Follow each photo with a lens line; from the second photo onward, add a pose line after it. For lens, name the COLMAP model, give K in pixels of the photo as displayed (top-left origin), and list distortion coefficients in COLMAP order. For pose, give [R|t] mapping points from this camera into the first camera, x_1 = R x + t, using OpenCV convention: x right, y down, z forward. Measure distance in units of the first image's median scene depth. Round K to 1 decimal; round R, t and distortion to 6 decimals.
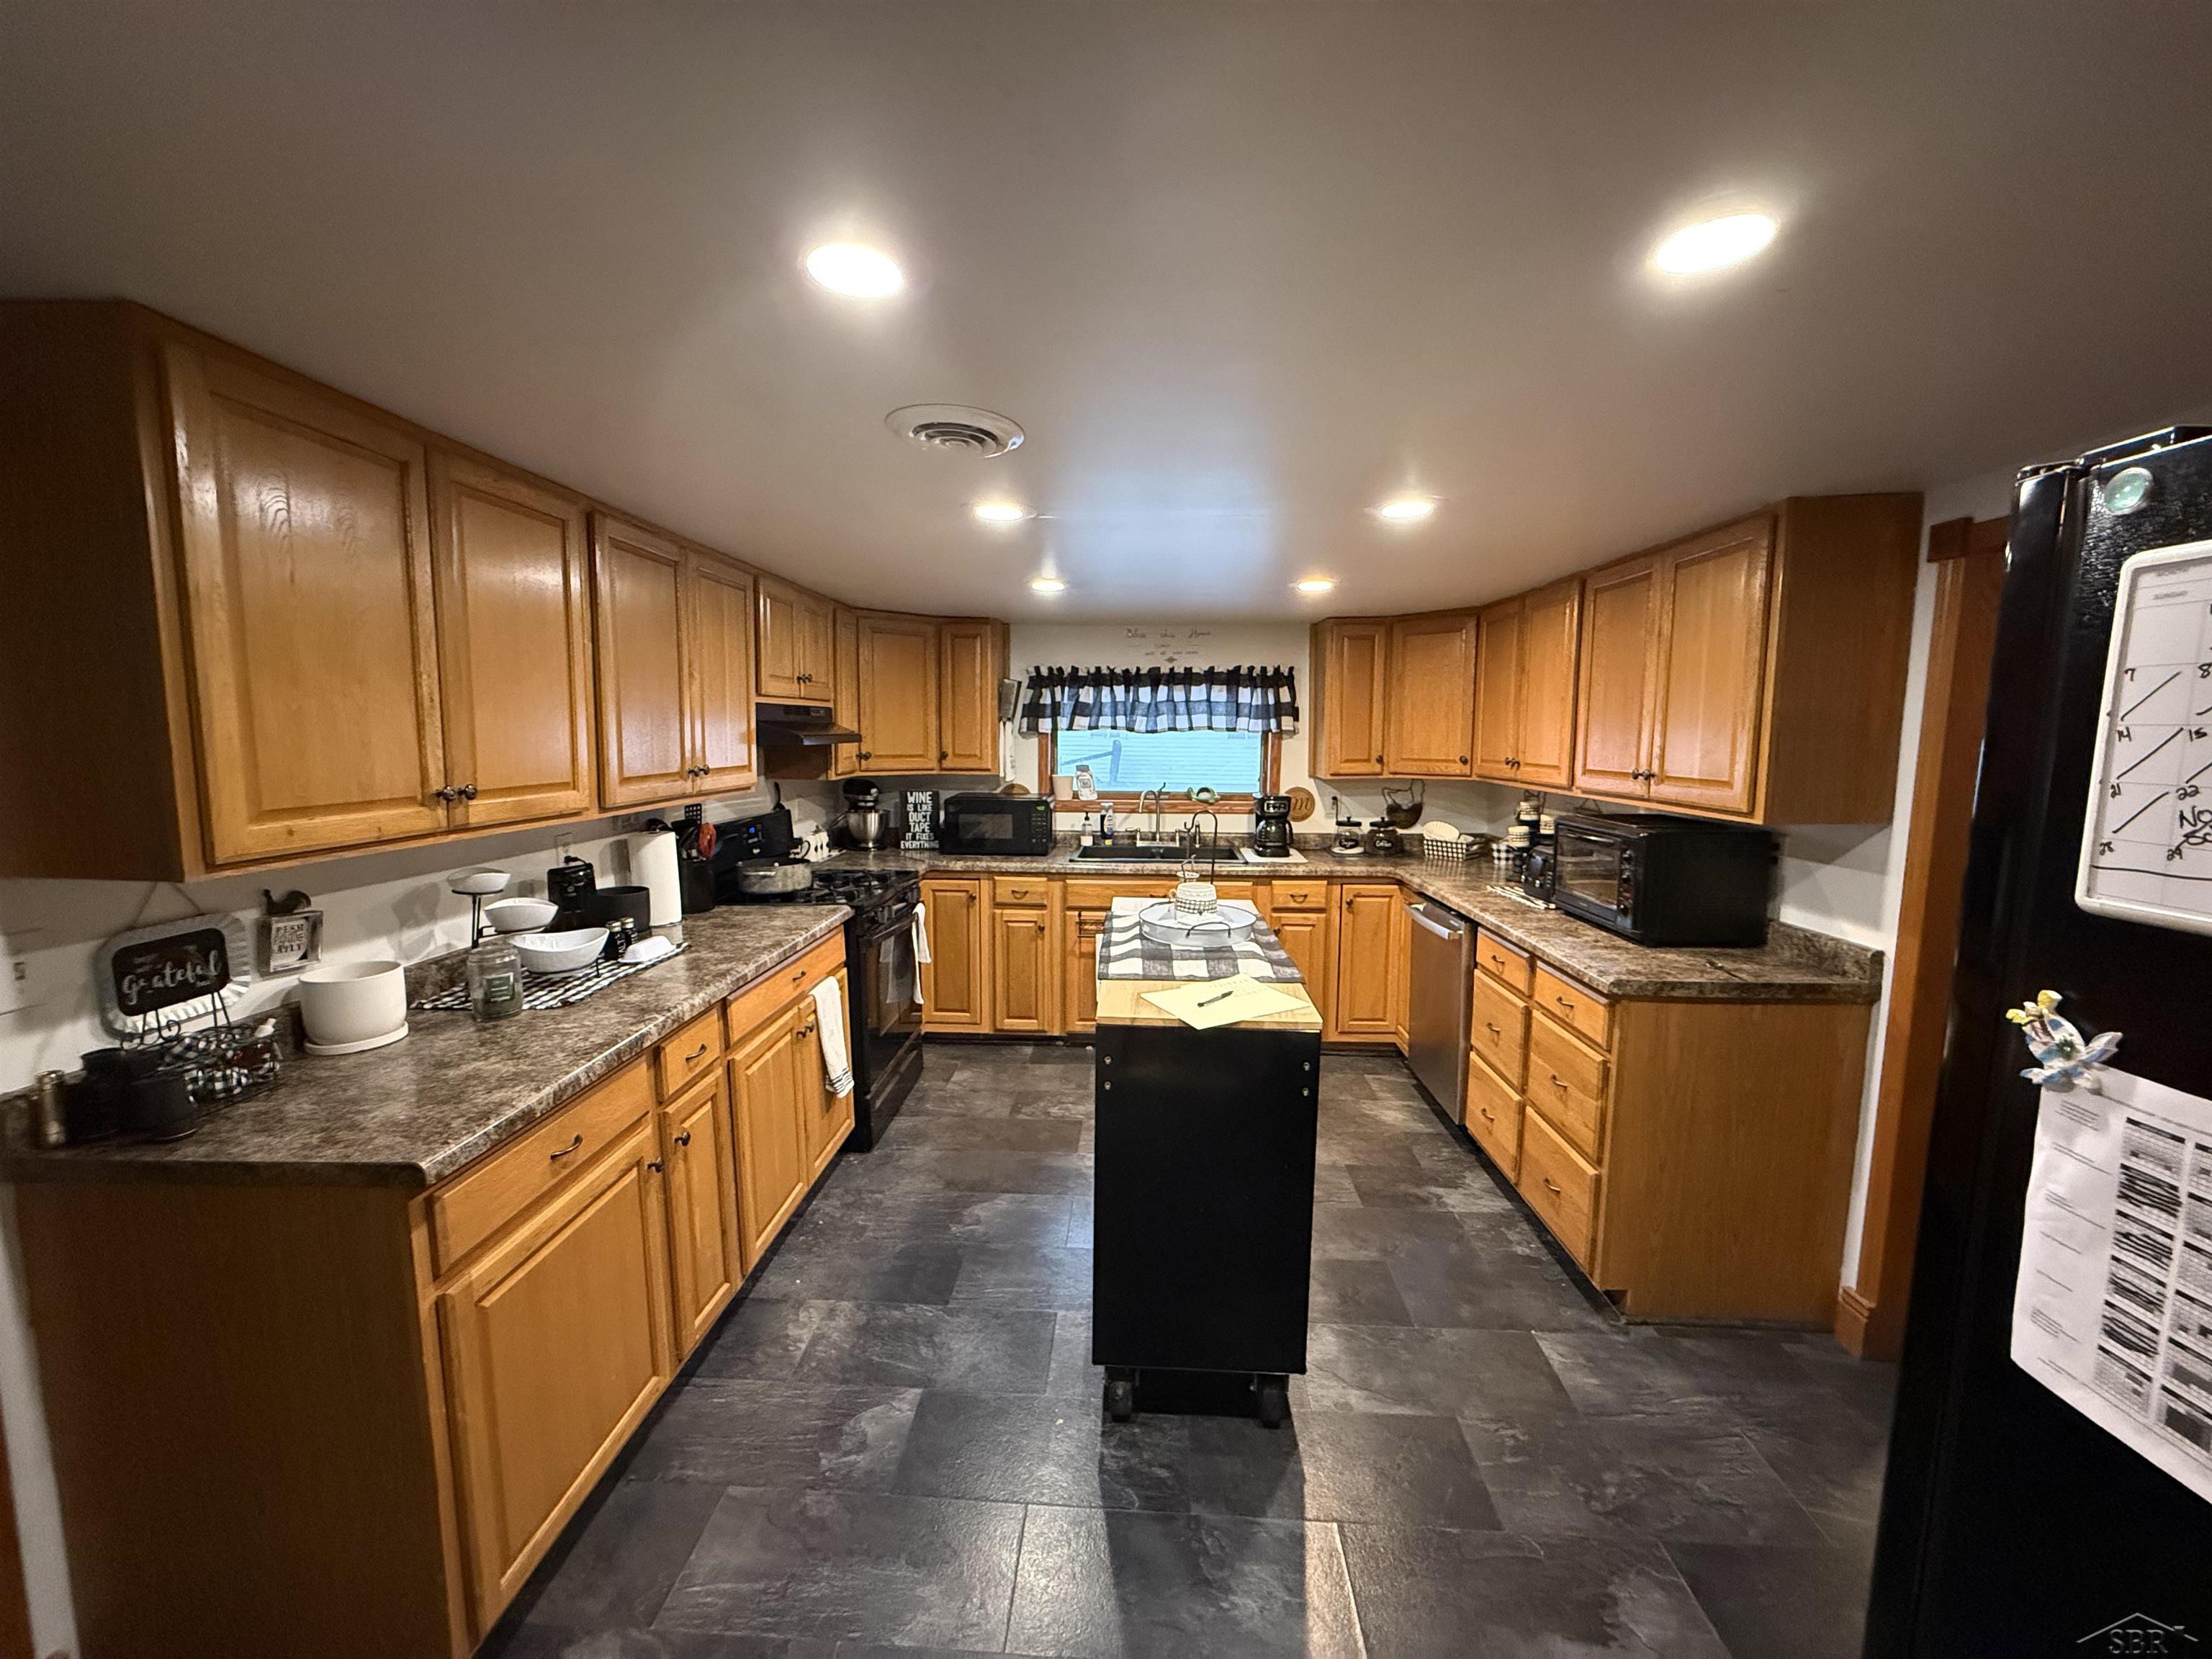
lens RADIAL K [[880.7, 0, 1103.4], [0, 880.7, 827.6], [0, 0, 1]] dist [-0.002582, 0.000058]
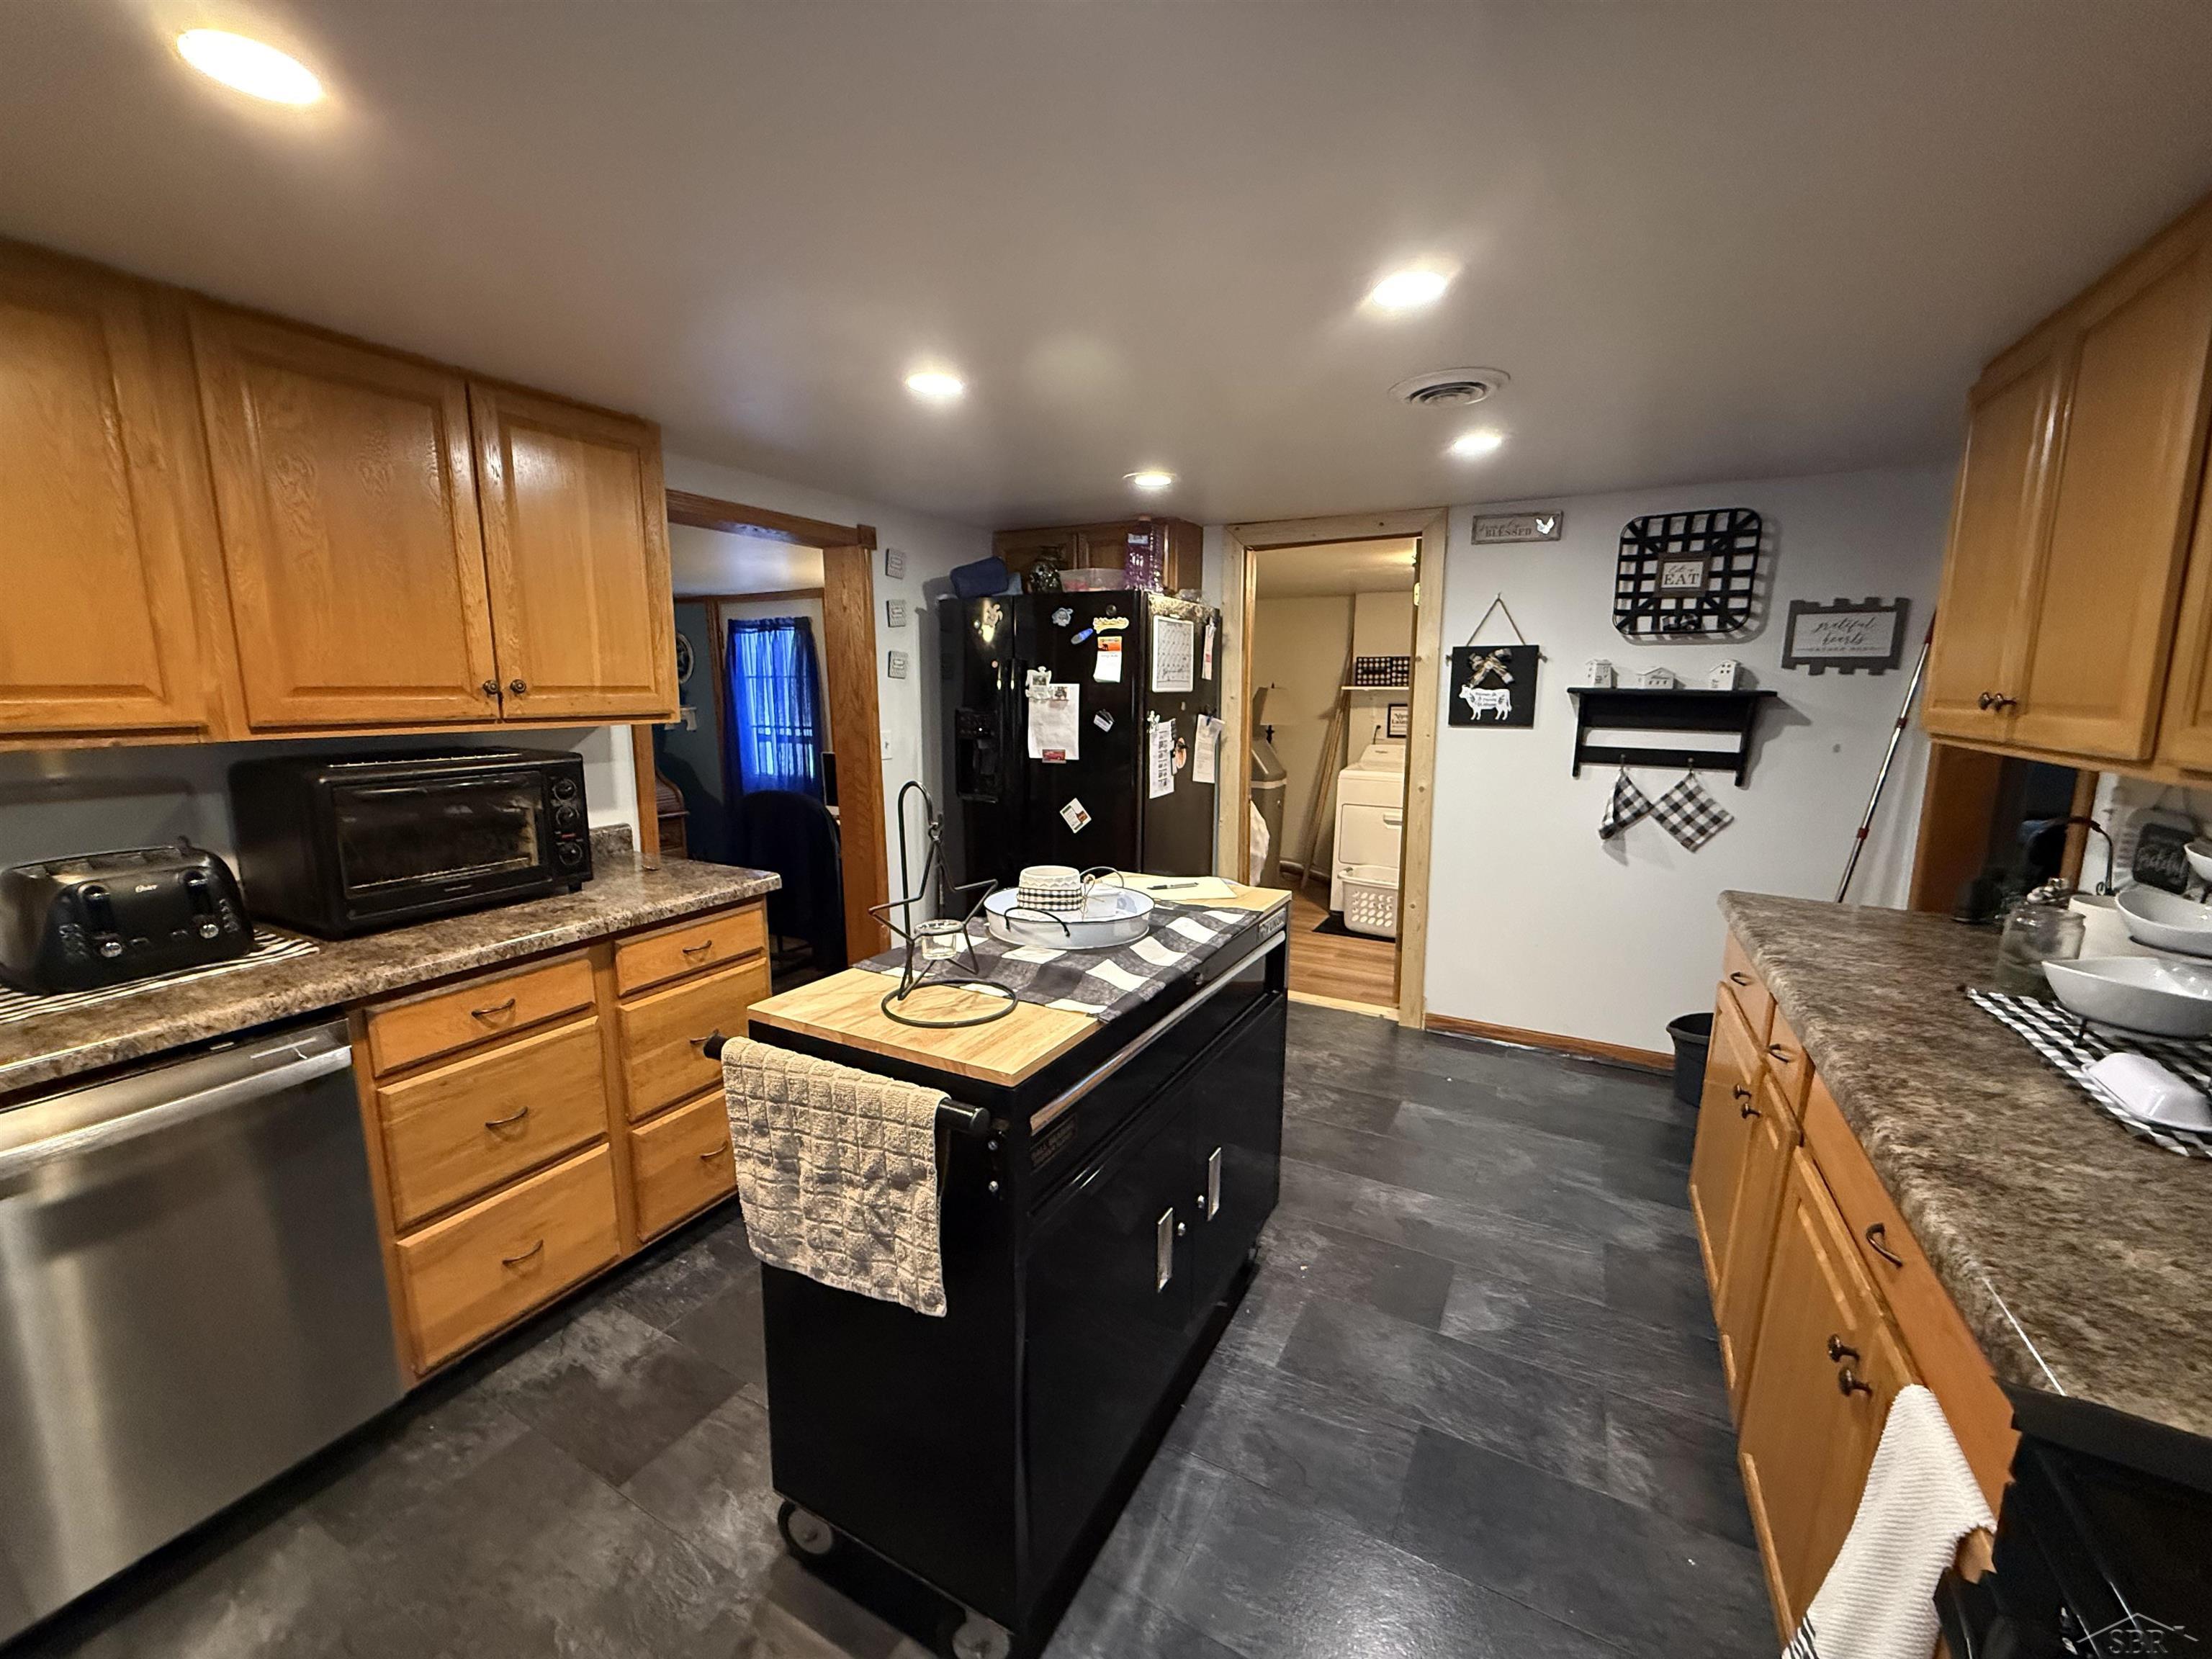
lens RADIAL K [[880.7, 0, 1104.5], [0, 880.7, 827.8], [0, 0, 1]] dist [-0.002582, 0.000058]
pose [[-0.900253, -0.082681, 0.427444, -0.224388], [0.039786, 0.962069, 0.269889, -0.150294], [-0.433546, 0.259975, -0.862816, 1.716253]]
